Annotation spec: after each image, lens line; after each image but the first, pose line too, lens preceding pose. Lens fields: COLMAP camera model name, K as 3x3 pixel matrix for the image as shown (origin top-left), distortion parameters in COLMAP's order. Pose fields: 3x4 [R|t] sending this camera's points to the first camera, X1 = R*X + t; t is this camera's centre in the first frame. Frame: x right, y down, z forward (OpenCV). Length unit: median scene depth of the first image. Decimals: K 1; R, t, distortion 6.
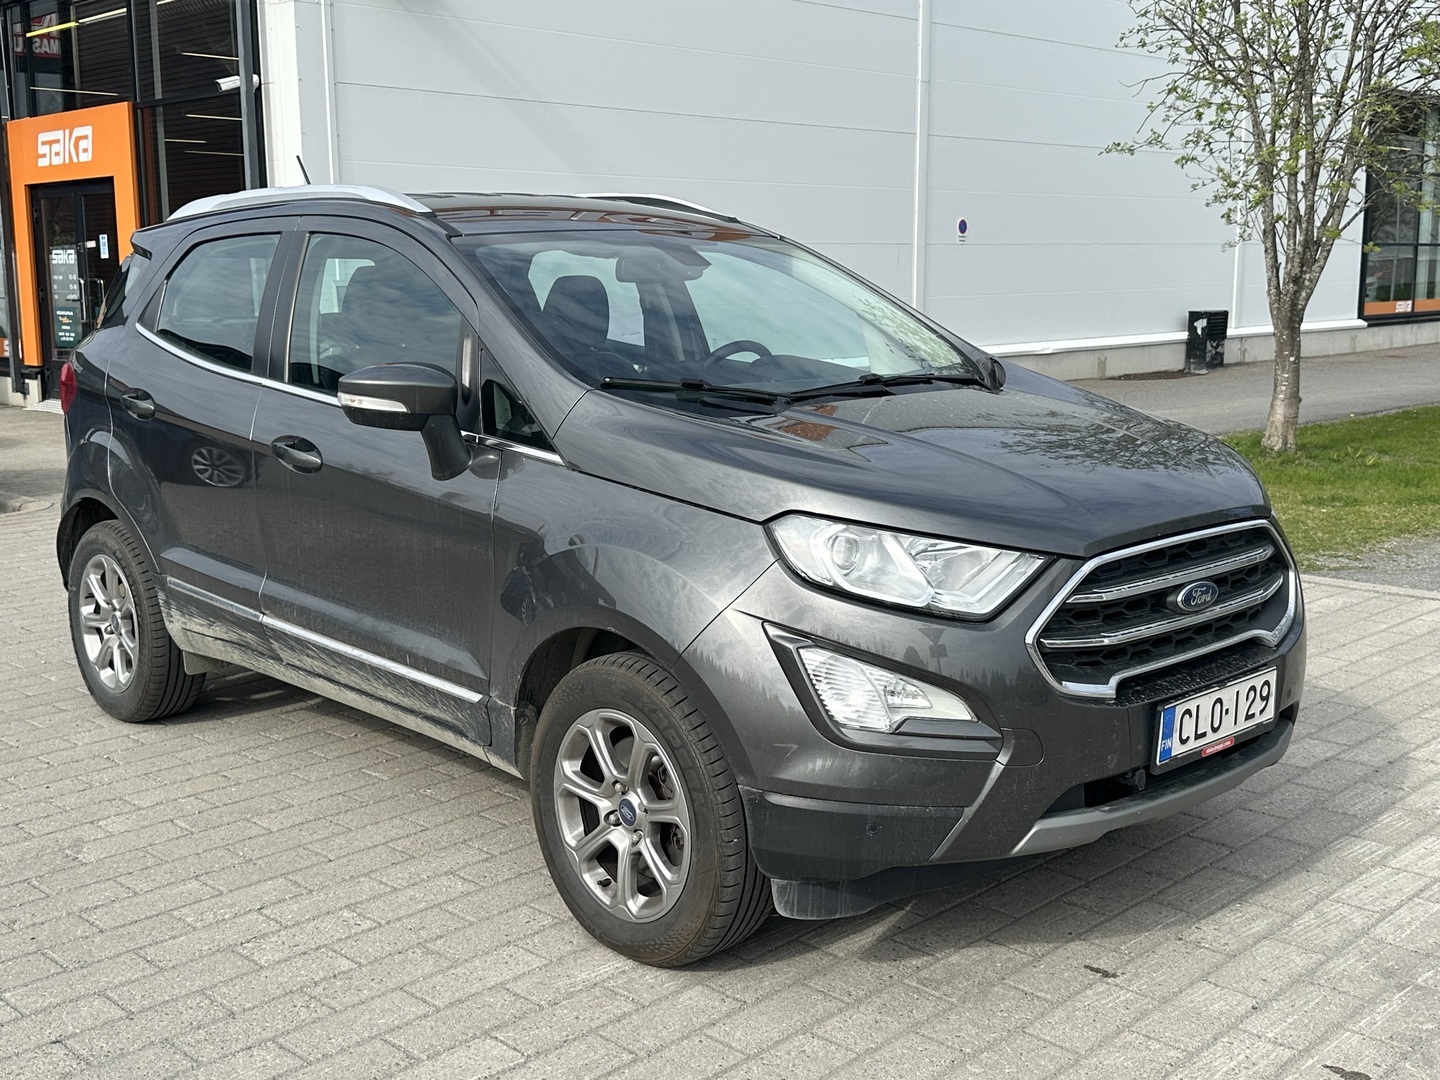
lens RADIAL K [[1589.3, 0, 725.2], [0, 1589.3, 536.4], [0, 0, 1]] dist [0.084263, 0.000000]
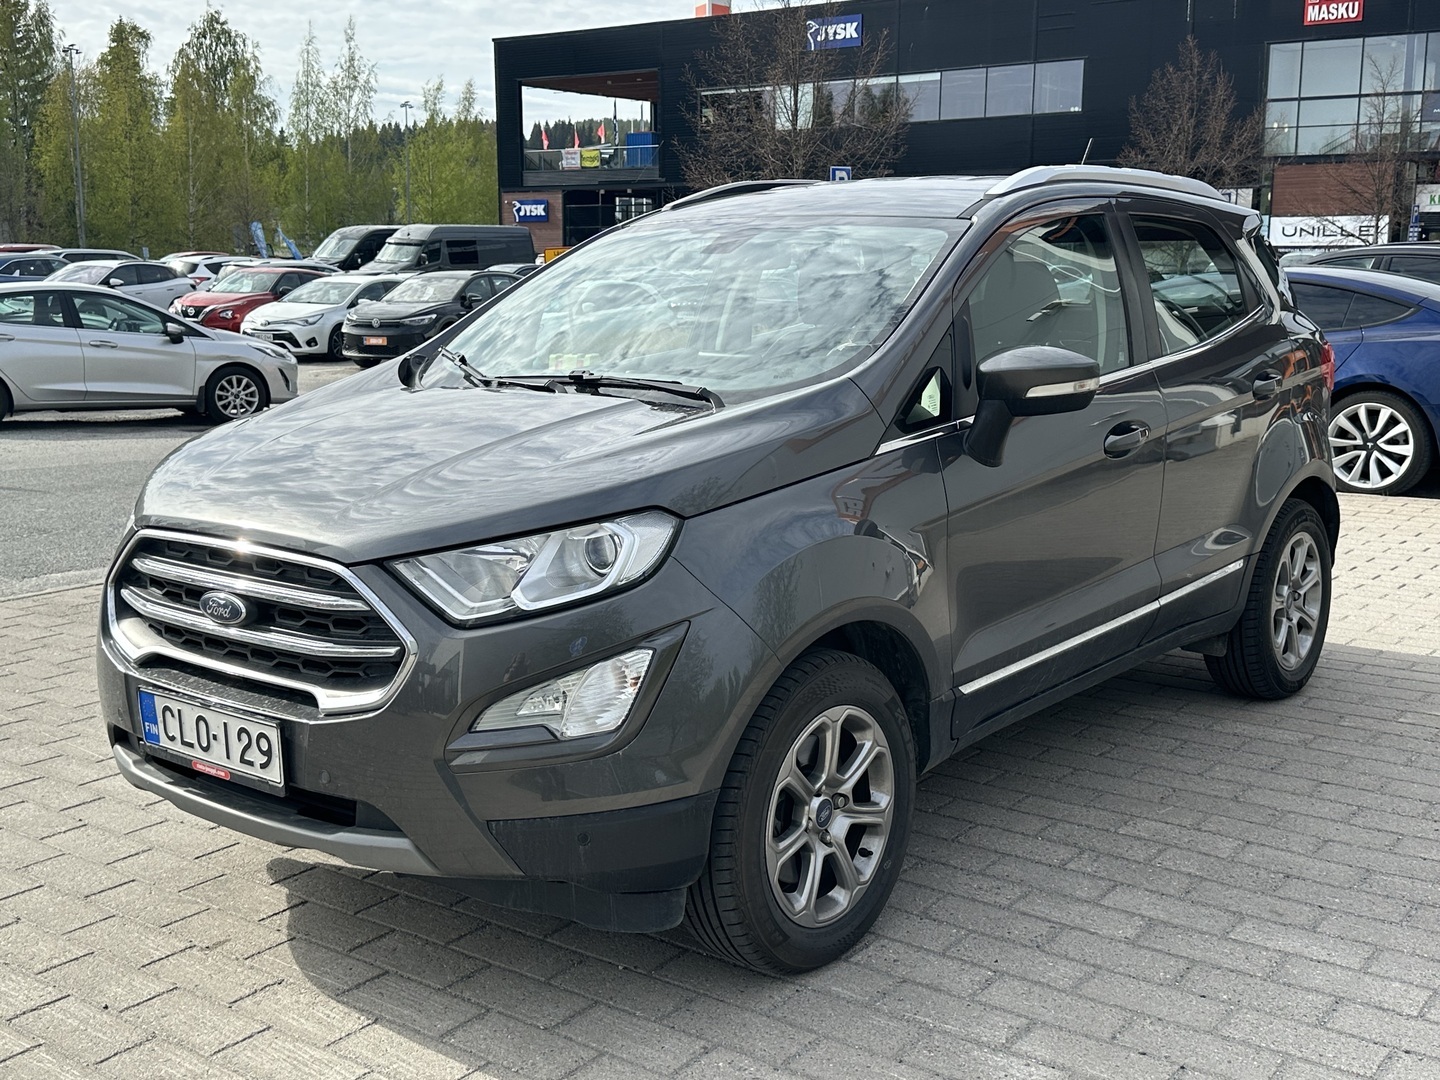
lens RADIAL K [[1589.3, 0, 717.2], [0, 1589.3, 544.1], [0, 0, 1]] dist [0.084263, 0.000000]
pose [[0.140455, 0.187931, -0.972088, 1.262327], [-0.163041, 0.972807, 0.164513, -0.203963], [0.976571, 0.135384, 0.167276, 1.138903]]
